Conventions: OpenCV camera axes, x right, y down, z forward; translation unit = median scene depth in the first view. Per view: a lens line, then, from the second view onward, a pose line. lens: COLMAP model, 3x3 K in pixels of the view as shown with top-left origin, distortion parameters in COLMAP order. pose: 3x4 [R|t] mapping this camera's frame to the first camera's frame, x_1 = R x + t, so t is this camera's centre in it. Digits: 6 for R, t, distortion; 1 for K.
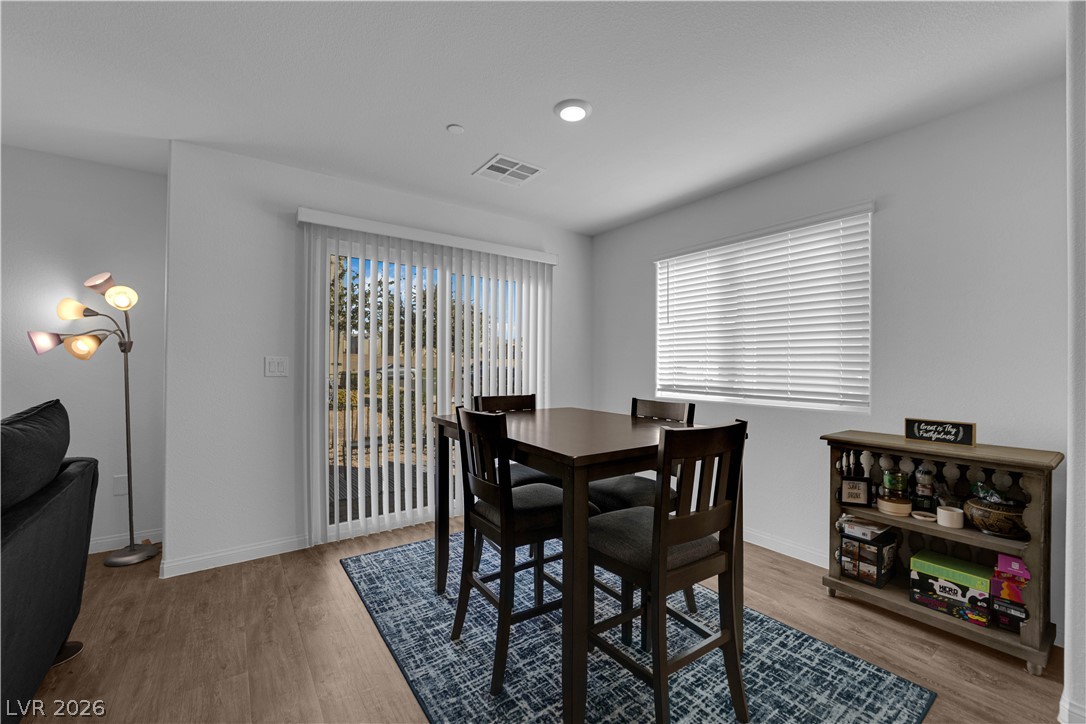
lens RADIAL K [[438.7, 0, 543.0], [0, 438.7, 362.0], [0, 0, 1]] dist [-0.014789, -0.000072]
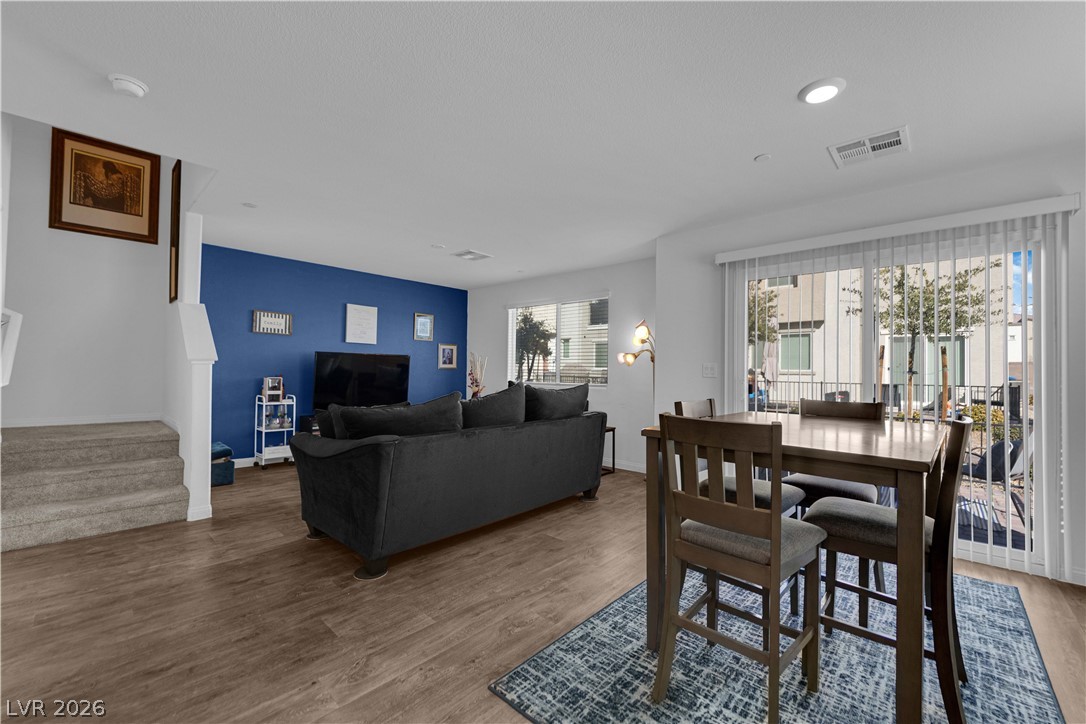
lens RADIAL K [[437.9, 0, 545.0], [0, 437.9, 360.3], [0, 0, 1]] dist [-0.013858, -0.000221]
pose [[0.203357, -0.024501, -0.978798, 0.719352], [-0.002778, 0.999668, -0.025601, 0.016875], [0.979101, 0.007925, 0.203221, 0.210666]]
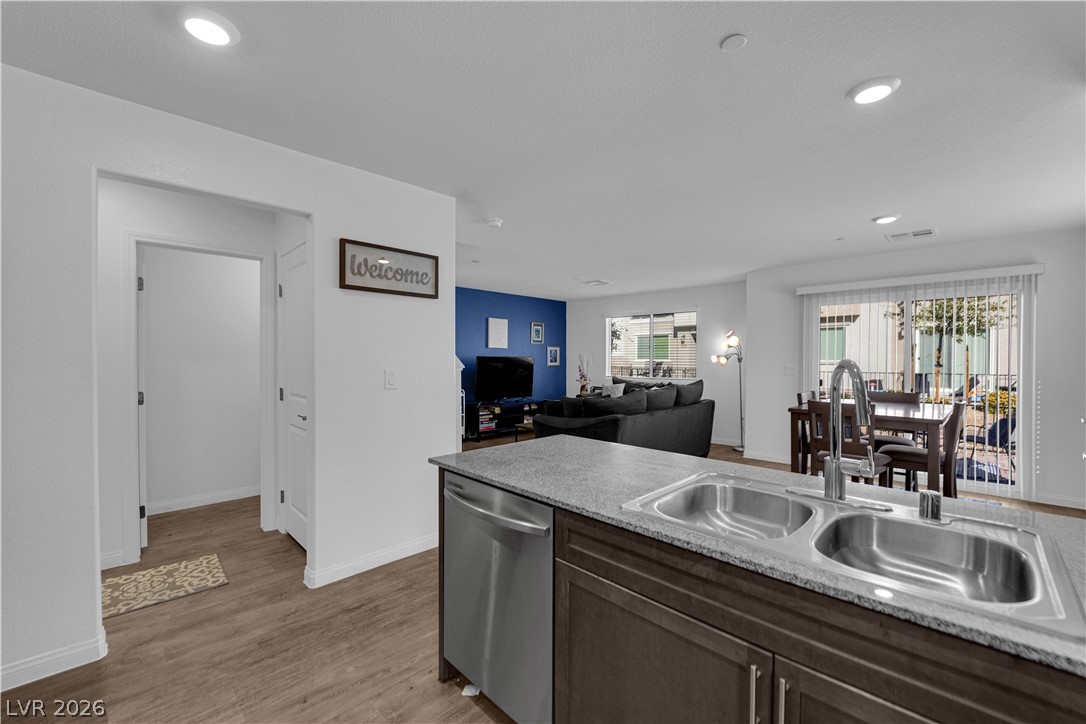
lens RADIAL K [[438.7, 0, 543.0], [0, 438.7, 362.0], [0, 0, 1]] dist [-0.014789, -0.000072]
pose [[0.162407, 0.002936, -0.986719, 1.270000], [0.008209, 0.999957, 0.004327, -0.046118], [0.986690, -0.008803, 0.162376, -0.470850]]
